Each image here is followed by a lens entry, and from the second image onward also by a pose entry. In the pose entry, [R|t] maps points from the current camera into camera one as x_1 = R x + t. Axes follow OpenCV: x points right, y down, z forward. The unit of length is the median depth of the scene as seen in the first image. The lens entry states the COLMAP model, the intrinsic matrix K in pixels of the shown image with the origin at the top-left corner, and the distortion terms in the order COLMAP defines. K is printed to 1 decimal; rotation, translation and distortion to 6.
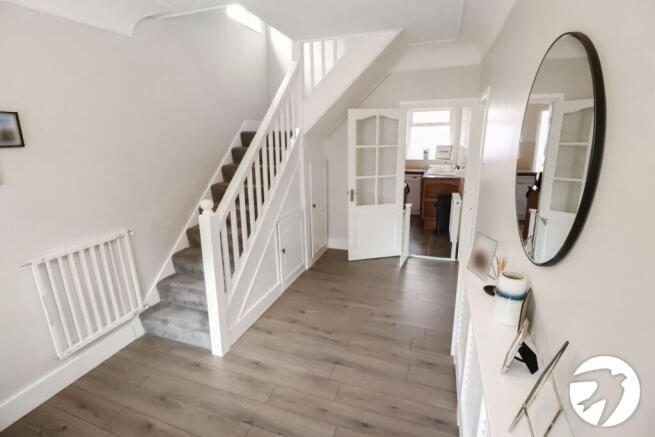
lens RADIAL K [[306.5, 0, 326.3], [0, 306.5, 218.7], [0, 0, 1]] dist [-0.002834, -0.000626]
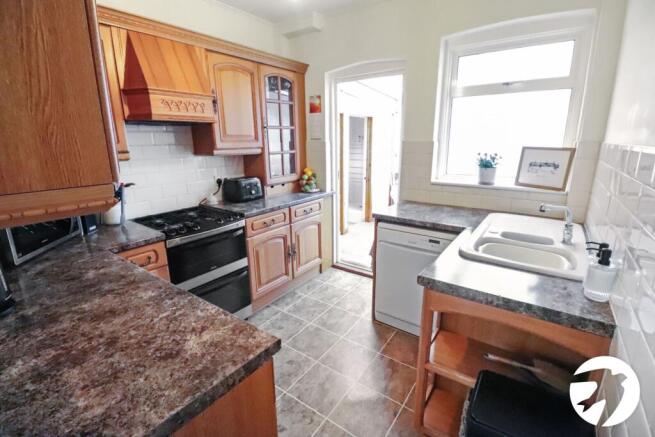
lens RADIAL K [[306.5, 0, 329.5], [0, 306.5, 213.4], [0, 0, 1]] dist [-0.002834, -0.000626]
pose [[0.958894, 0.075124, -0.273640, 0.253687], [-0.081509, 0.996600, -0.012025, -0.142450], [0.271806, 0.033835, 0.961757, 0.613999]]
